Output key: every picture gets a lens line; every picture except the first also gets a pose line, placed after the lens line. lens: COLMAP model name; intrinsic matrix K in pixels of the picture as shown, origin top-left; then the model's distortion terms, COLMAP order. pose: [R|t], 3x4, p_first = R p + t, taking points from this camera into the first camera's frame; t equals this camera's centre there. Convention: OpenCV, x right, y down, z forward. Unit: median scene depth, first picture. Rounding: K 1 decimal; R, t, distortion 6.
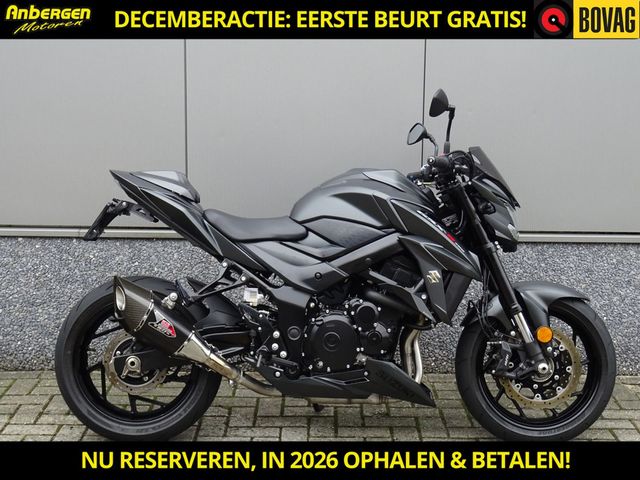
lens RADIAL K [[1152.9, 0, 320.0], [0, 1152.9, 241.5], [0, 0, 1]] dist [-0.009816, 0.000000]
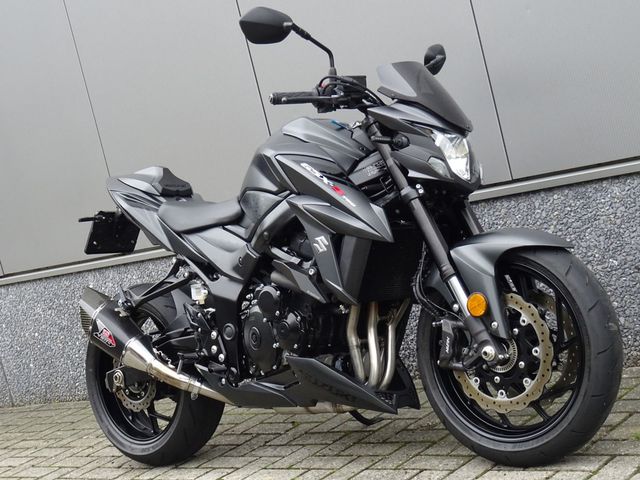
lens RADIAL K [[1131.2, 0, 319.6], [0, 1131.2, 237.9], [0, 0, 1]] dist [0.027591, 0.000000]
pose [[0.737546, -0.135761, -0.661509, 0.580209], [0.121080, 0.990294, -0.068239, 0.075366], [0.664353, -0.029766, 0.746826, 0.423023]]
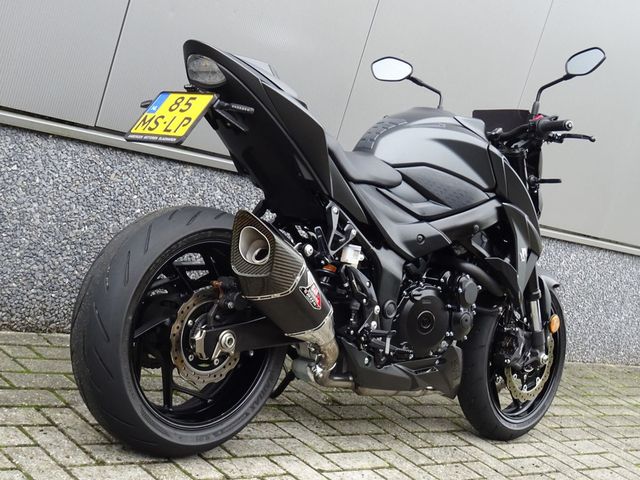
lens RADIAL K [[1133.5, 0, 320.6], [0, 1133.5, 239.7], [0, 0, 1]] dist [-0.034876, 0.000000]
pose [[0.670748, 0.095731, 0.735481, -0.612837], [-0.149319, 0.988761, 0.007479, 0.034566], [-0.726499, -0.114838, 0.677504, 0.519933]]
